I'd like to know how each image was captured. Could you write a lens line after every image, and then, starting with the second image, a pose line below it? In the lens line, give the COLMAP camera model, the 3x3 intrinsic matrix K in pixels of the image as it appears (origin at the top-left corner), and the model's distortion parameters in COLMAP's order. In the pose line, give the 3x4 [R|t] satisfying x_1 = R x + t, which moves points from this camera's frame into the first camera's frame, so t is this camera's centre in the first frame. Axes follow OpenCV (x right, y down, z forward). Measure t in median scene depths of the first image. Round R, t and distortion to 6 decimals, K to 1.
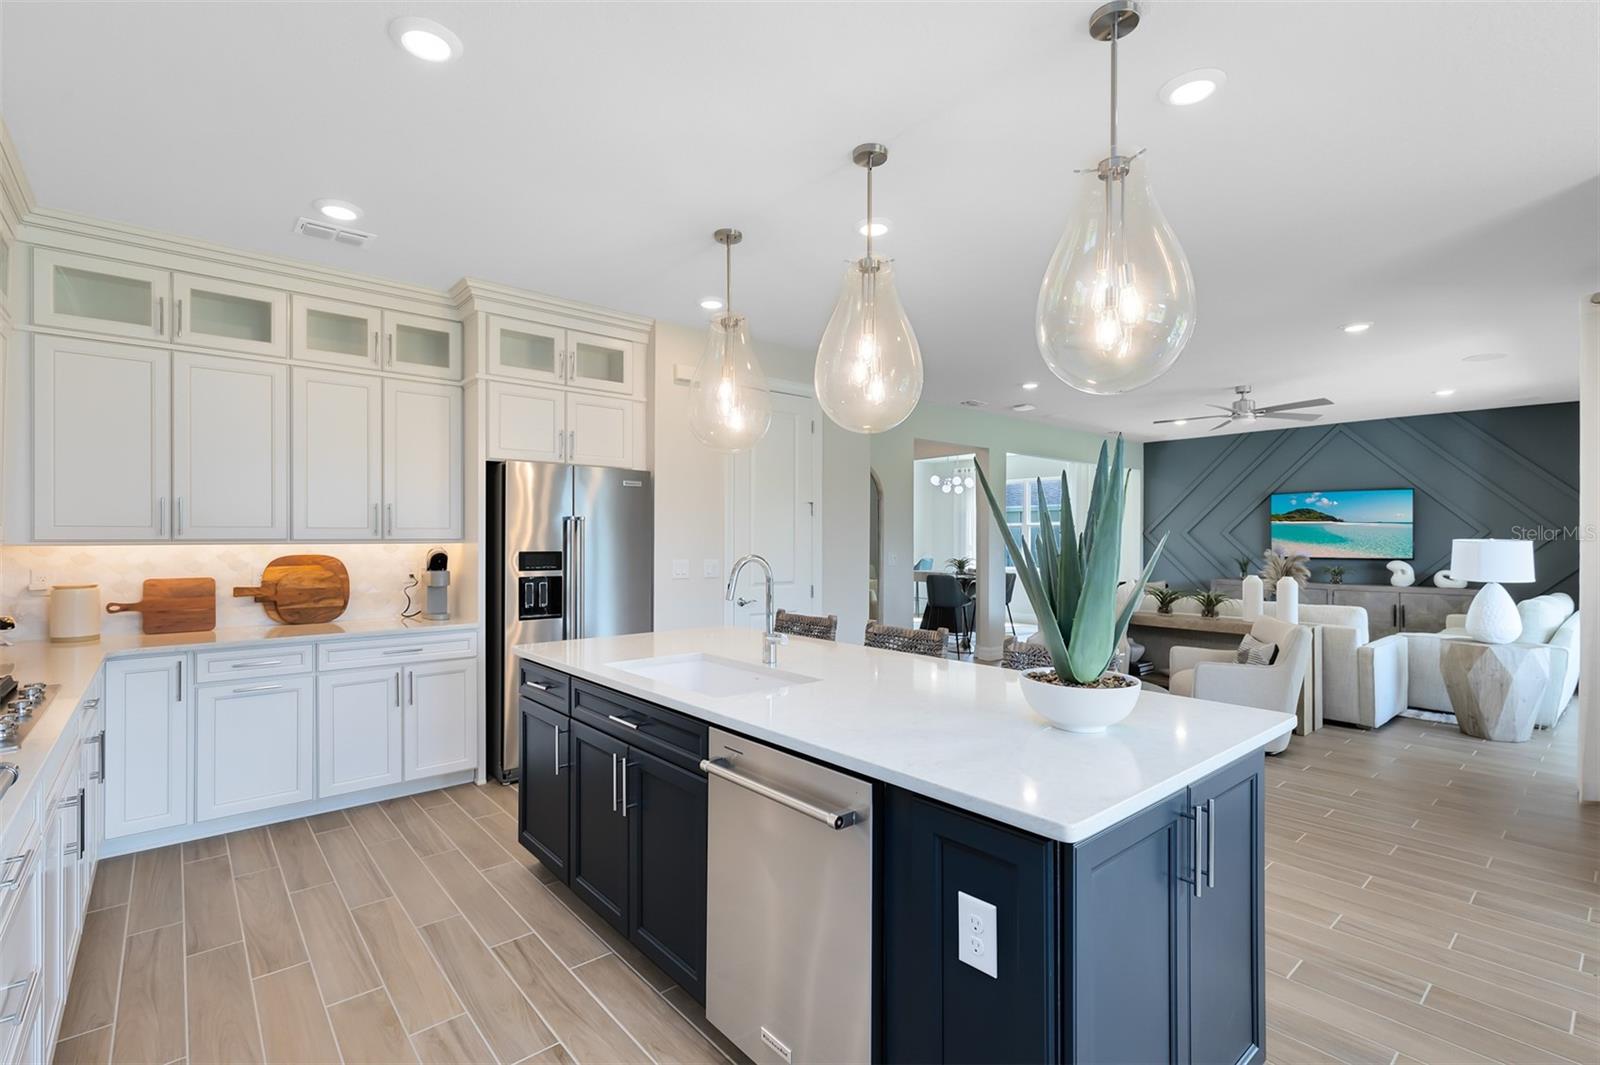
lens RADIAL K [[724.0, 0, 806.4], [0, 724.0, 534.0], [0, 0, 1]] dist [0.003365, 0.000331]
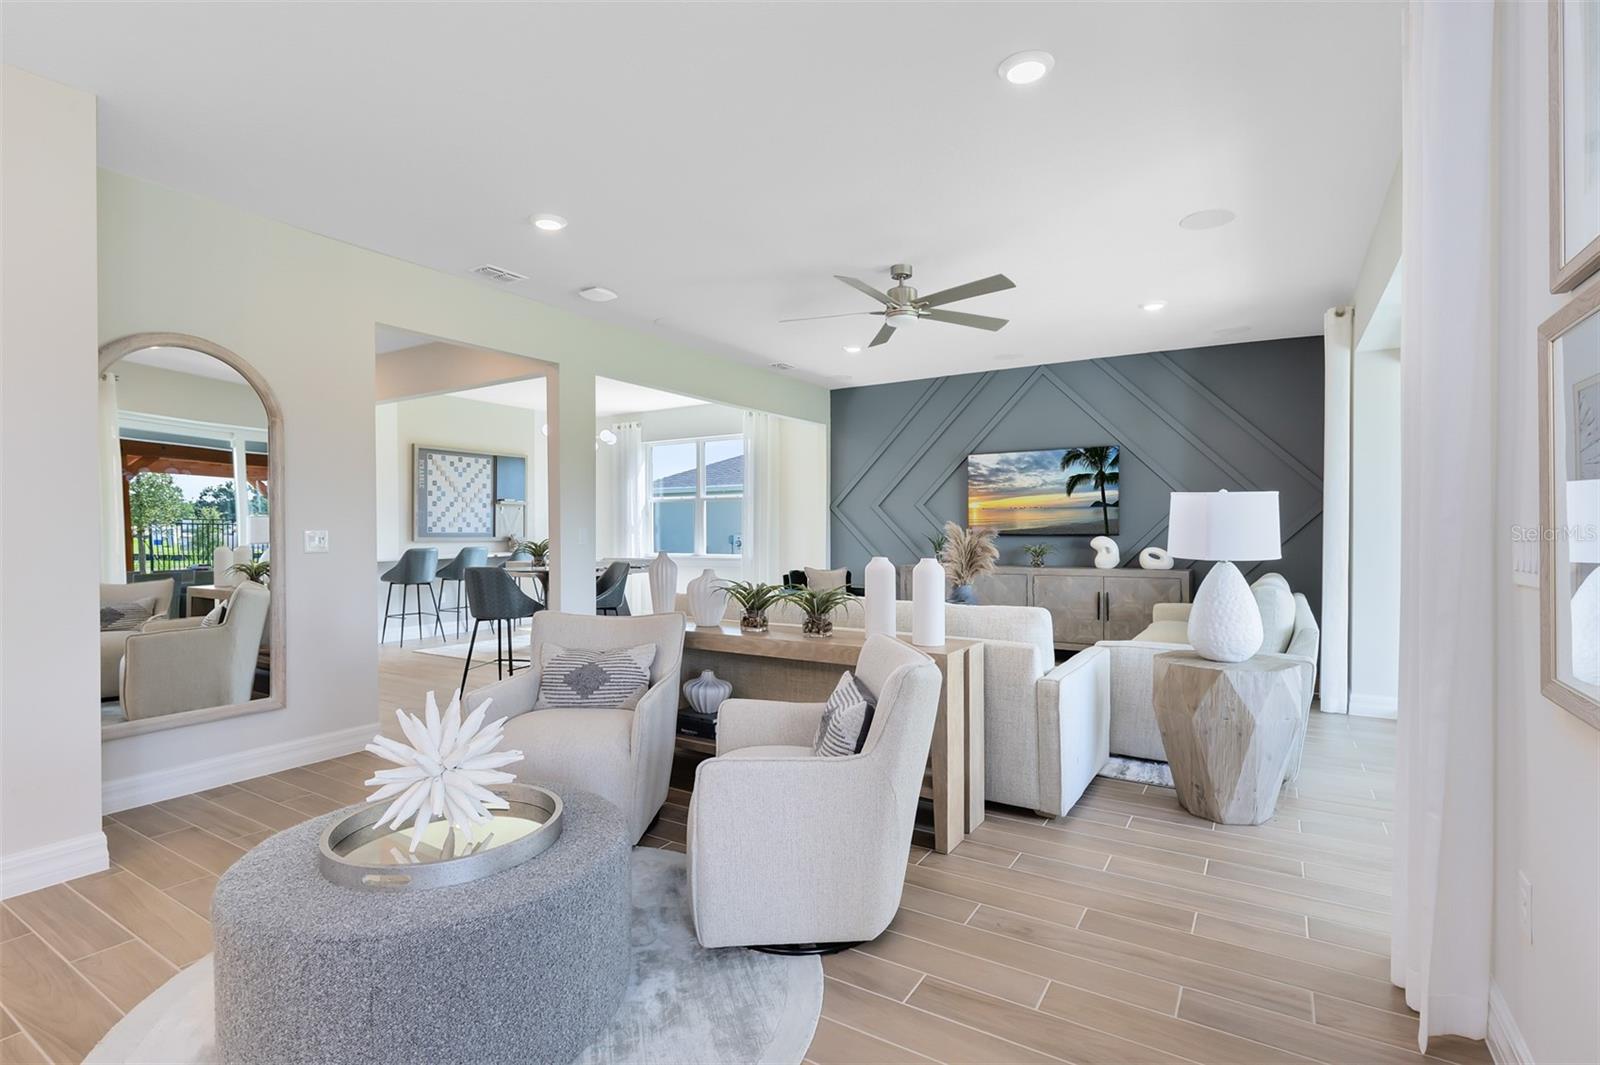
lens RADIAL K [[782.4, 0, 800.0], [0, 782.4, 532.5], [0, 0, 1]] dist [-0.003522, -0.000118]
pose [[0.952724, -0.007692, 0.303741, 0.383943], [0.003577, 0.999894, 0.014103, 0.030634], [-0.303818, -0.012350, 0.952650, 0.456694]]
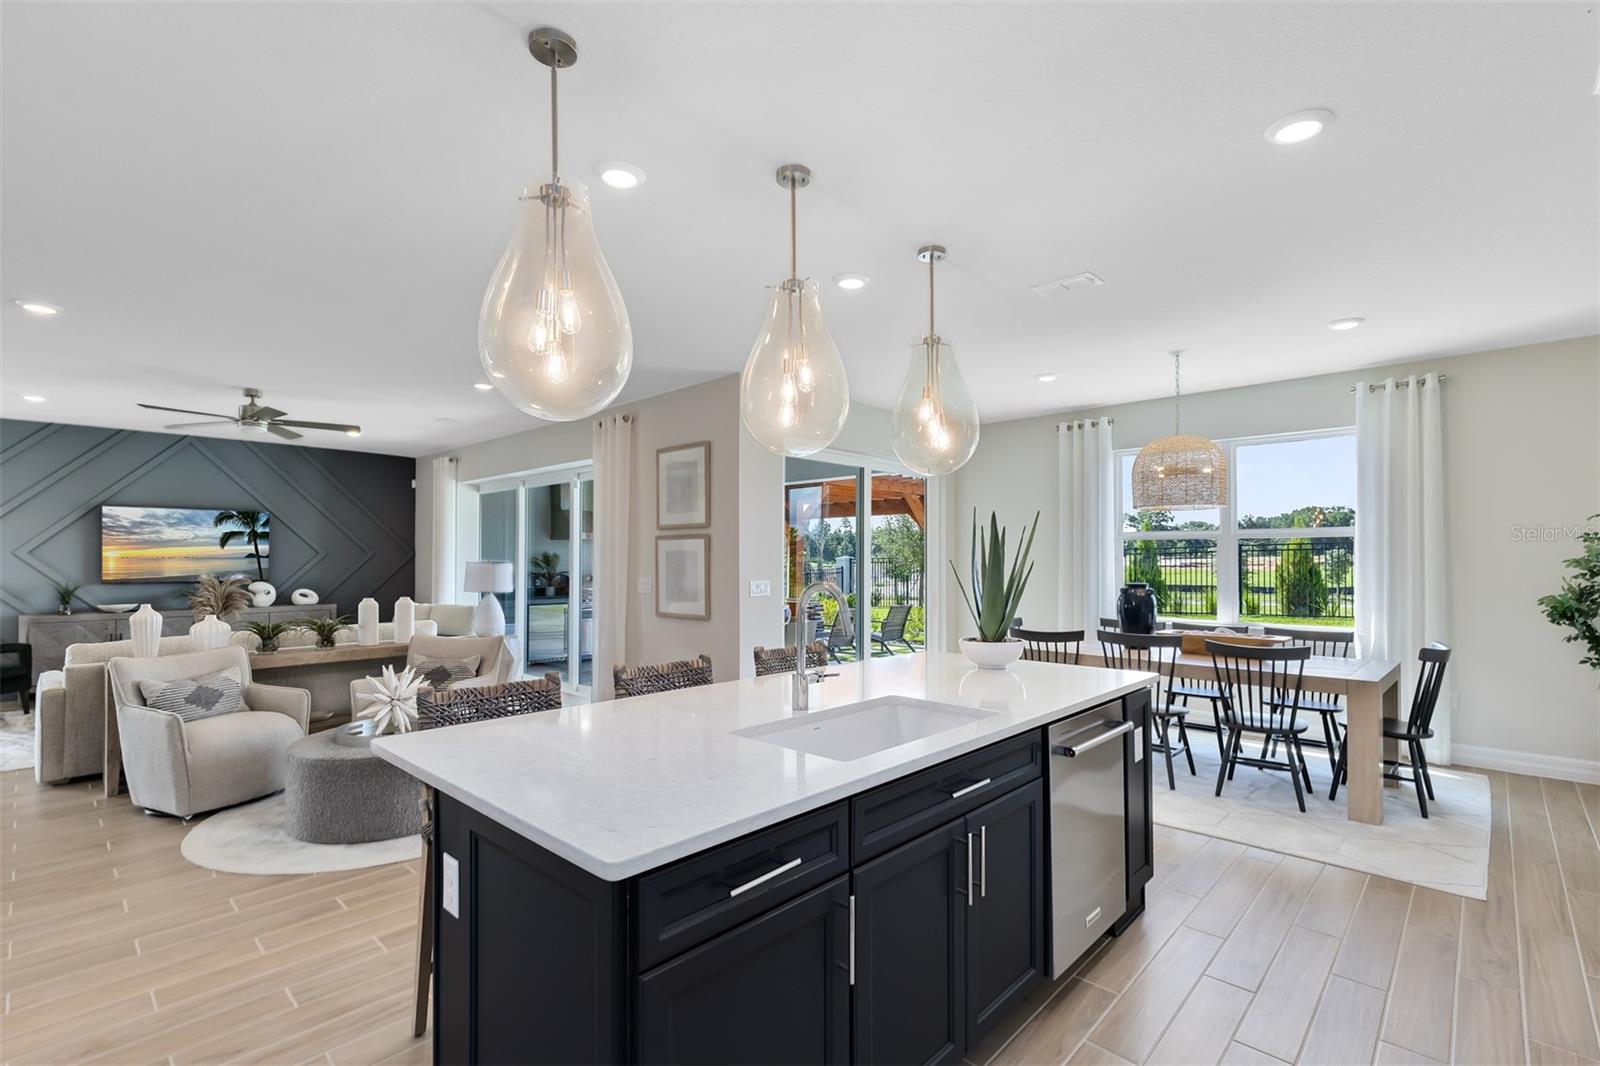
lens RADIAL K [[732.8, 0, 807.2], [0, 732.8, 546.1], [0, 0, 1]] dist [-0.008858, 0.000235]
pose [[-0.095770, 0.015725, 0.995279, -0.439085], [-0.006312, 0.999846, -0.016404, -0.000398], [-0.995384, -0.007853, -0.095656, 0.521708]]
